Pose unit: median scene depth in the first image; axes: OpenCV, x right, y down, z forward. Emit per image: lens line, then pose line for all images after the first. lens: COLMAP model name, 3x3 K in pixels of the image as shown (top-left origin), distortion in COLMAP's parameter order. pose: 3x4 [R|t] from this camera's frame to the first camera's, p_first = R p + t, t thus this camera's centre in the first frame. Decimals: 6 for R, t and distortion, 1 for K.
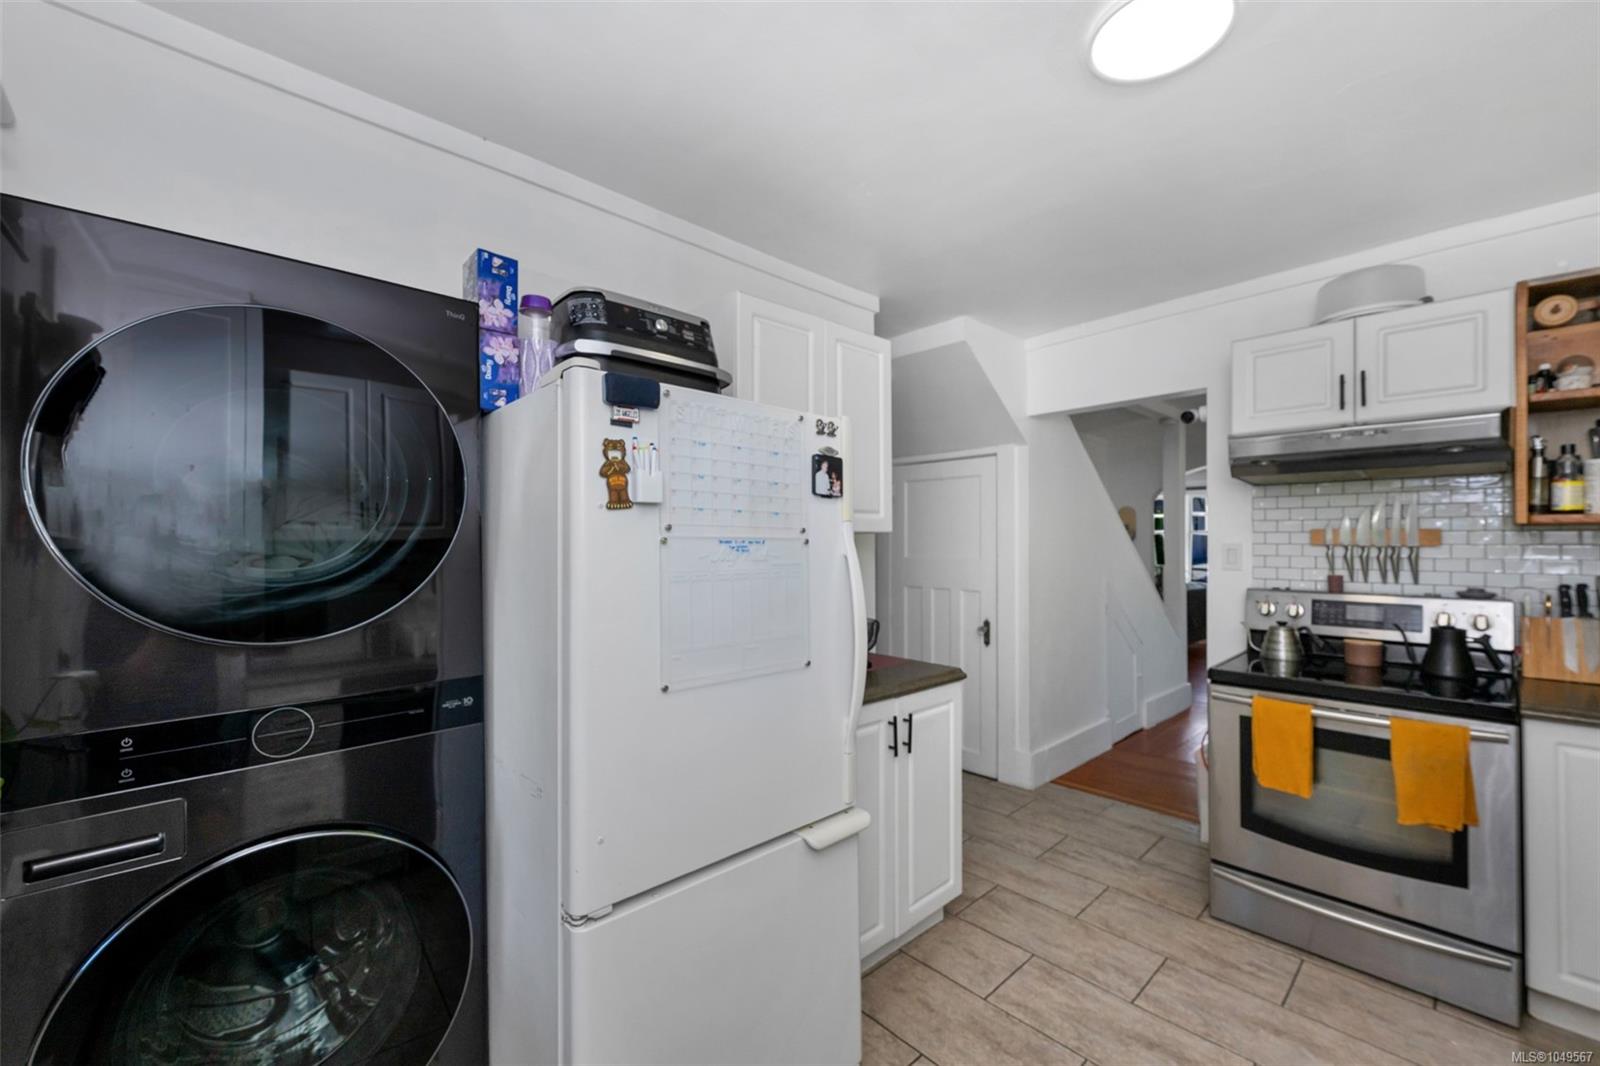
lens RADIAL K [[644.5, 0, 793.7], [0, 644.5, 540.3], [0, 0, 1]] dist [-0.000535, 0.000063]
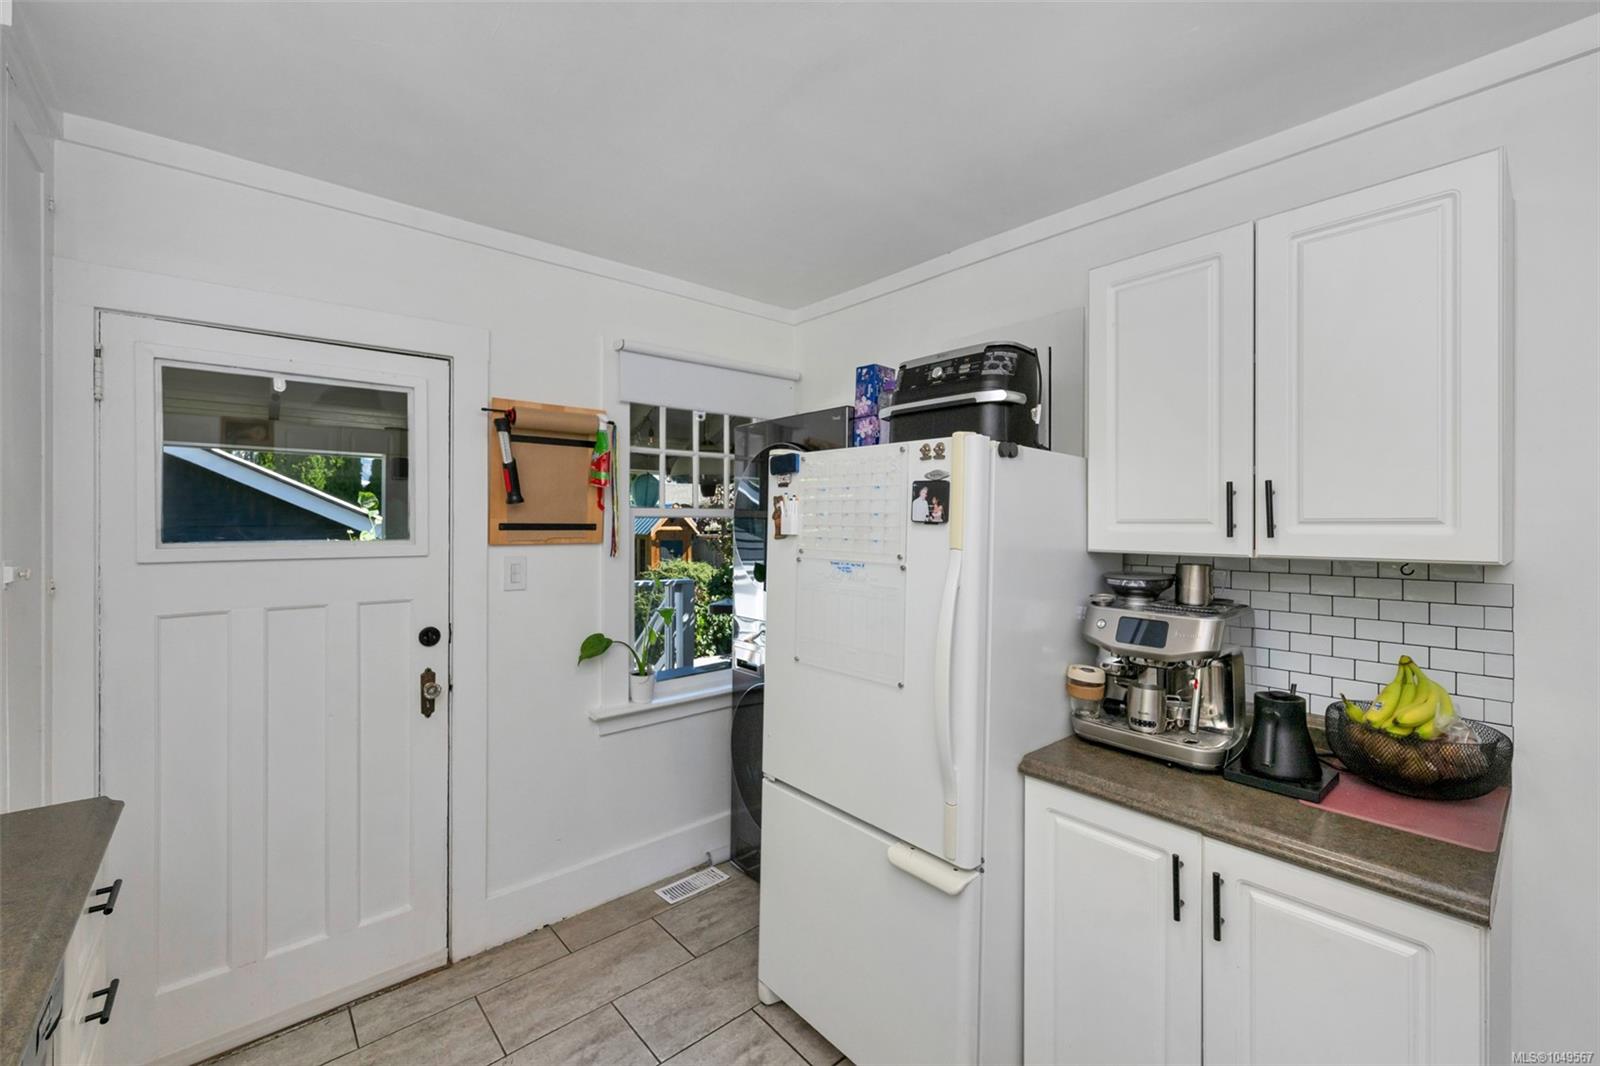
lens RADIAL K [[644.5, 0, 796.0], [0, 644.5, 527.5], [0, 0, 1]] dist [-0.000535, 0.000063]
pose [[-0.035649, 0.012356, -0.999288, 1.072776], [0.000998, 0.999924, 0.012328, -0.076863], [0.999364, -0.000558, -0.035659, 0.876474]]
